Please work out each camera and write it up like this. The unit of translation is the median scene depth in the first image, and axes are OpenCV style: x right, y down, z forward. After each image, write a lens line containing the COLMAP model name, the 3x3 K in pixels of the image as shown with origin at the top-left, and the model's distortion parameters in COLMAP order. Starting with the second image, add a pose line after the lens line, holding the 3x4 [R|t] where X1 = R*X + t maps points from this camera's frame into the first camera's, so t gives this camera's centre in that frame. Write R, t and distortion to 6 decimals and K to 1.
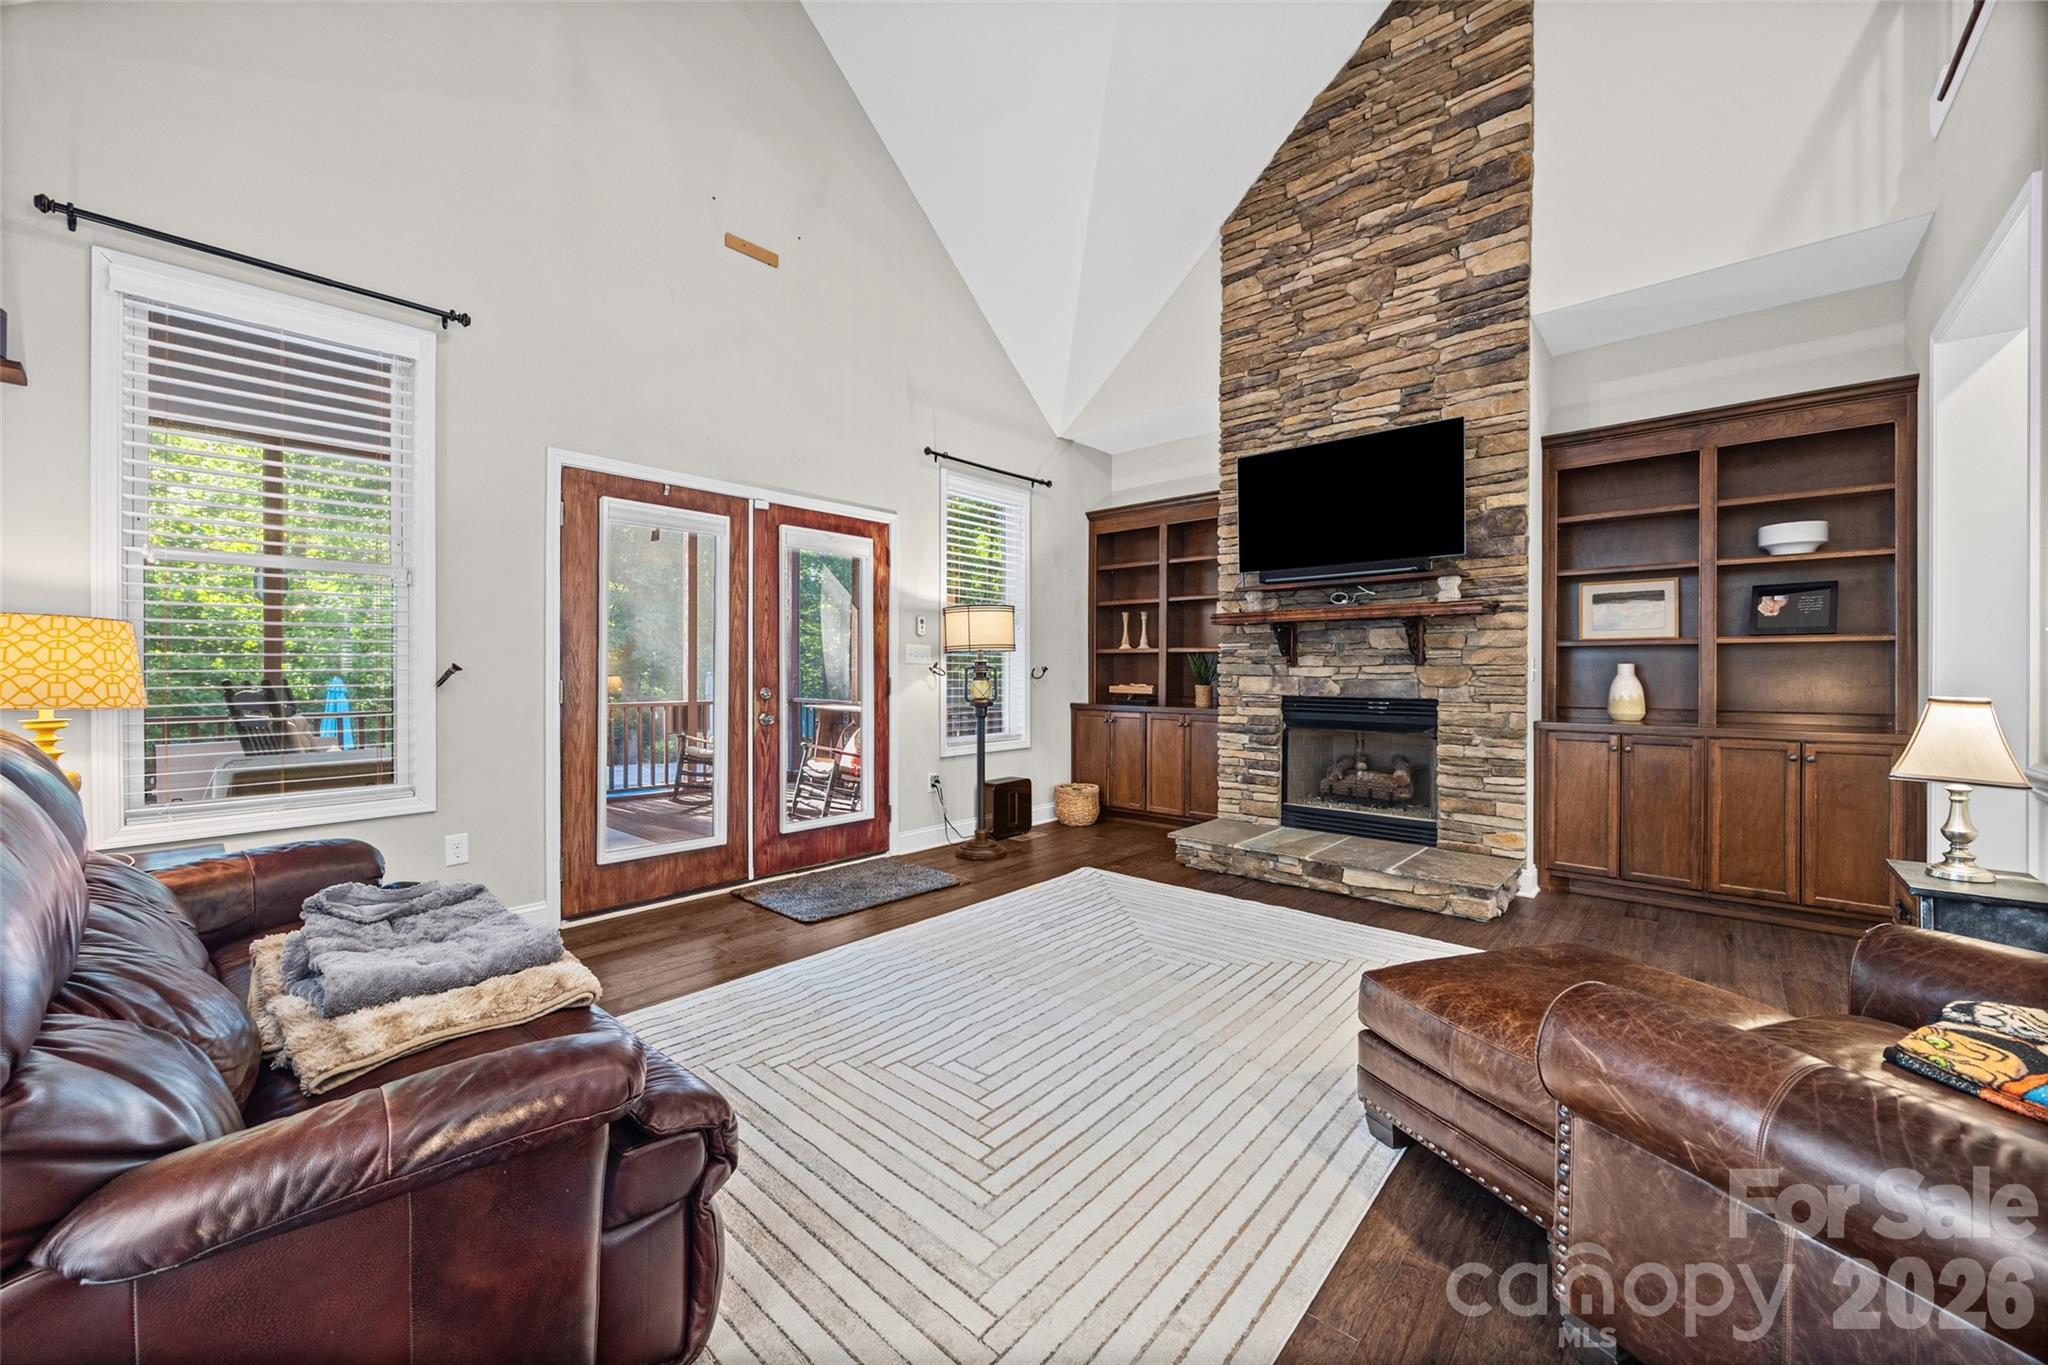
lens RADIAL K [[784.0, 0, 1019.8], [0, 784.0, 672.7], [0, 0, 1]] dist [-0.002025, 0.000054]
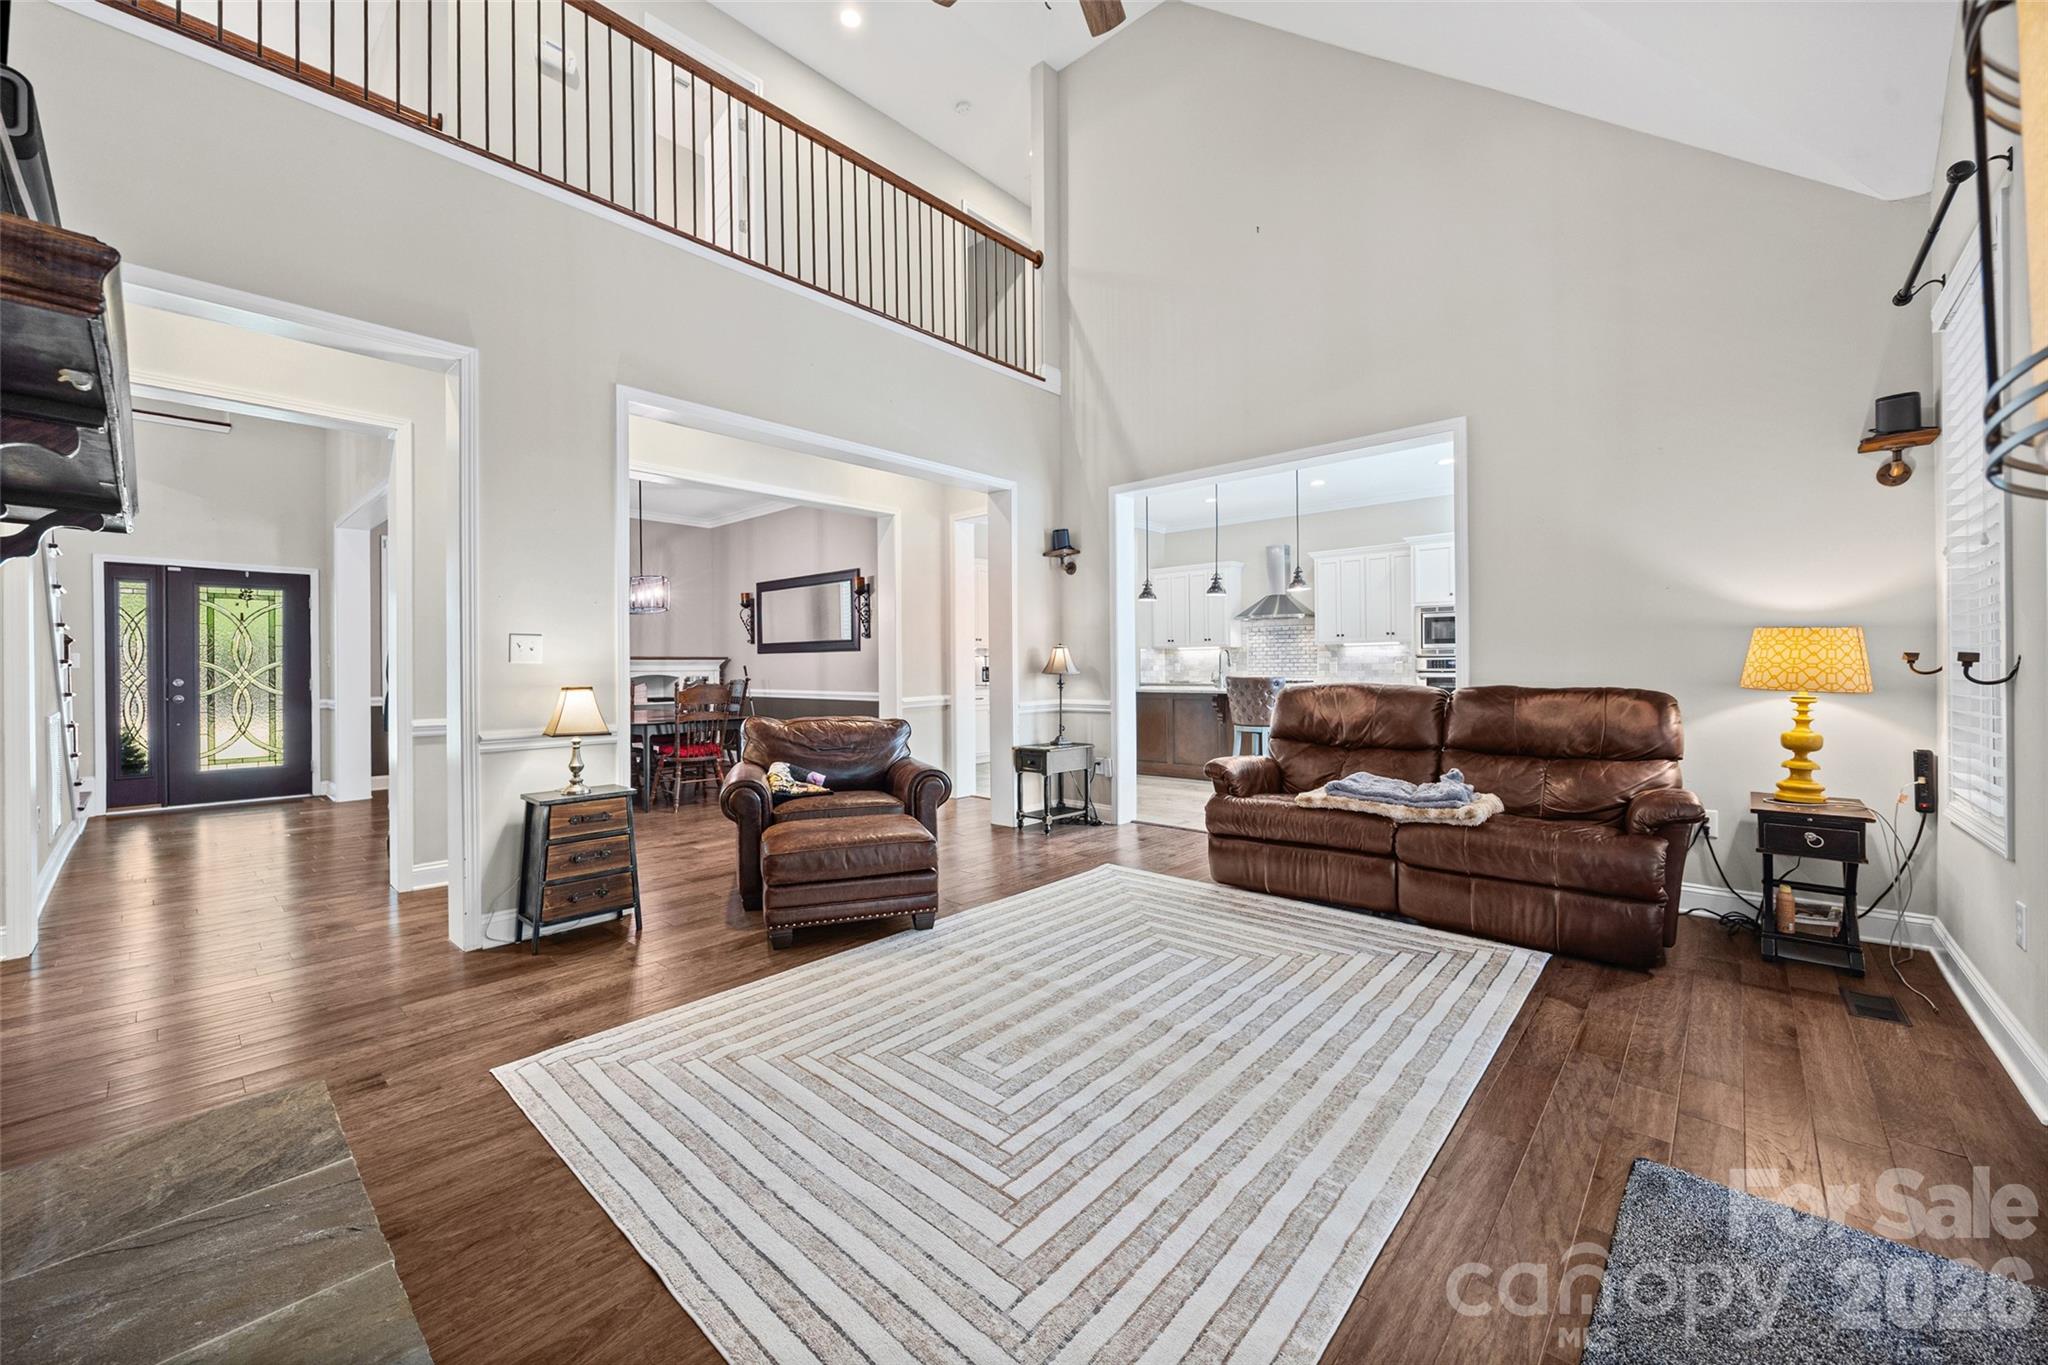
lens RADIAL K [[784.0, 0, 1027.0], [0, 784.0, 665.8], [0, 0, 1]] dist [-0.002025, 0.000054]
pose [[-0.999963, 0.007813, 0.003496, 0.100330], [0.007821, 0.999967, 0.002393, -0.004896], [-0.003477, 0.002420, -0.999991, 1.245208]]
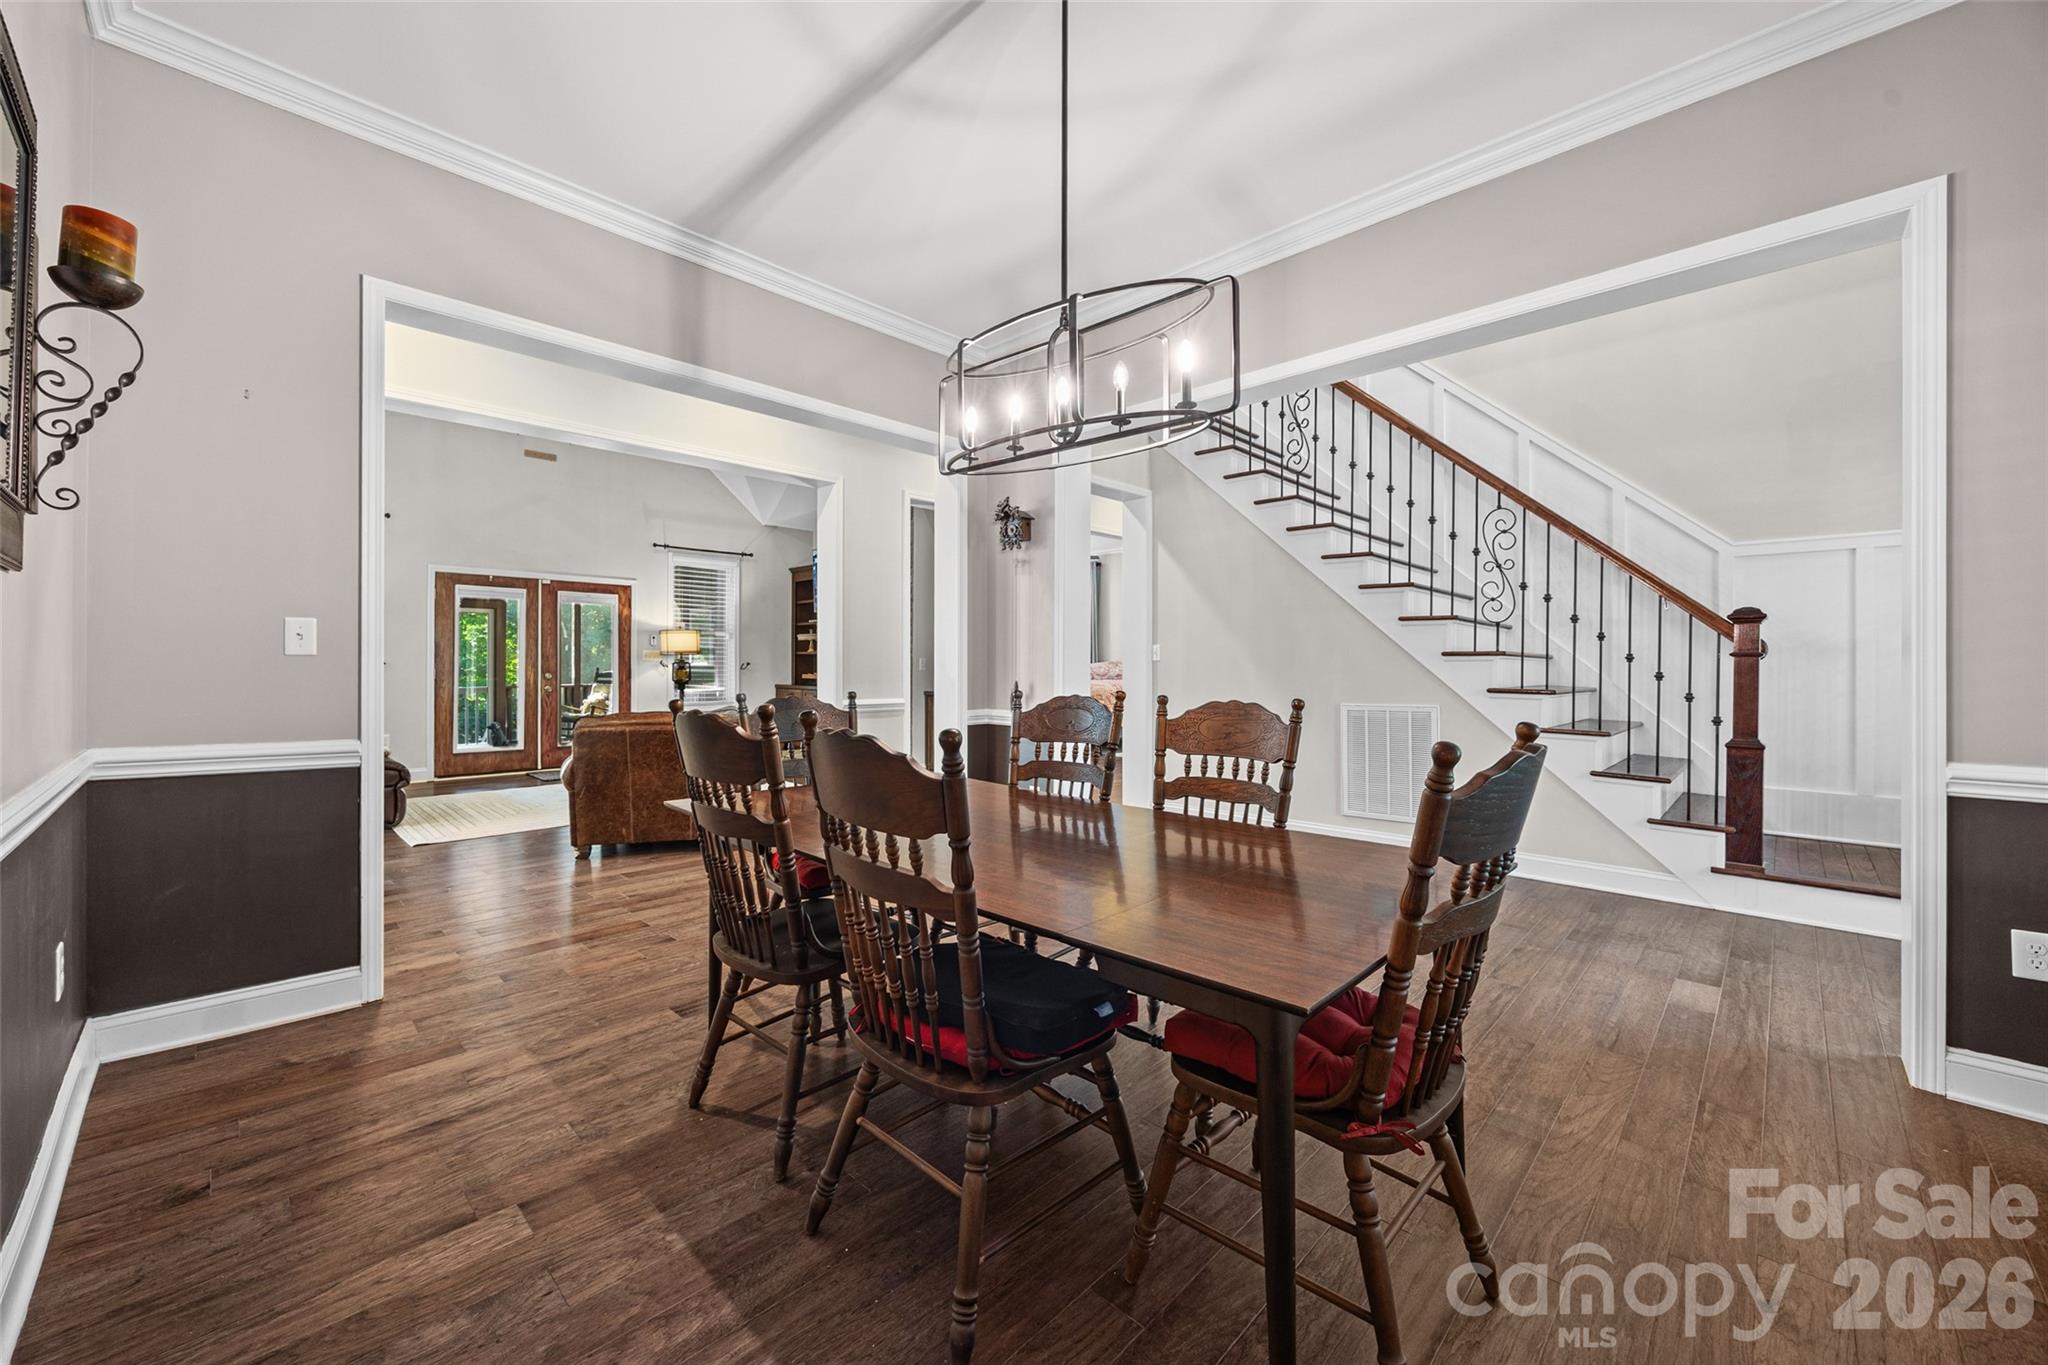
lens RADIAL K [[784.0, 0, 1009.0], [0, 784.0, 666.8], [0, 0, 1]] dist [-0.002025, 0.000054]
pose [[0.998484, 0.002829, -0.054966, 0.933711], [-0.002821, 0.999996, 0.000226, -0.000504], [0.054967, -0.000070, 0.998488, -0.904505]]
